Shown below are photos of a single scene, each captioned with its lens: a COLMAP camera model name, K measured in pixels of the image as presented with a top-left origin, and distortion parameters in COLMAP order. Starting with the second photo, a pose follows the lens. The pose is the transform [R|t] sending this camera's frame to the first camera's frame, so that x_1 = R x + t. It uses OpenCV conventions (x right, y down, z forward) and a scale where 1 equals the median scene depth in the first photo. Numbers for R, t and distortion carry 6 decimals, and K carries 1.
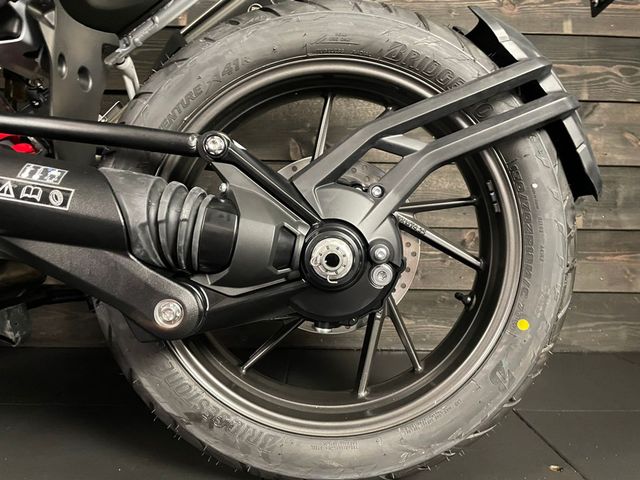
lens RADIAL K [[509.9, 0, 333.9], [0, 509.9, 232.3], [0, 0, 1]] dist [0.009493, -0.004713]
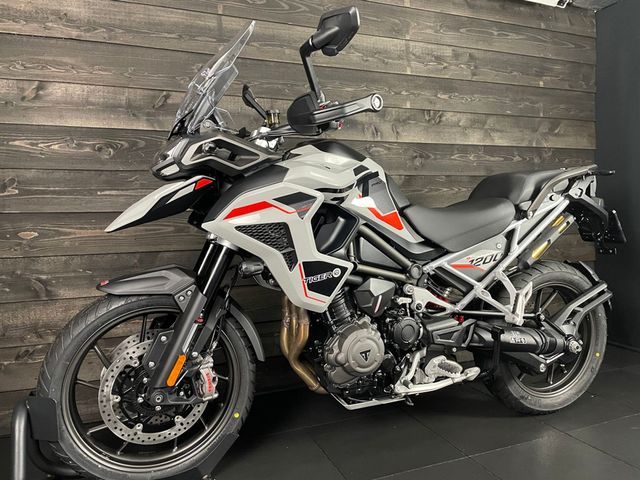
lens RADIAL K [[480.1, 0, 336.4], [0, 480.1, 239.5], [0, 0, 1]] dist [0.088460, -0.089251]
pose [[0.925089, -0.052979, 0.376036, -2.563493], [0.046522, 0.998573, 0.026237, -0.773578], [-0.376889, -0.006778, 0.926234, -1.402616]]
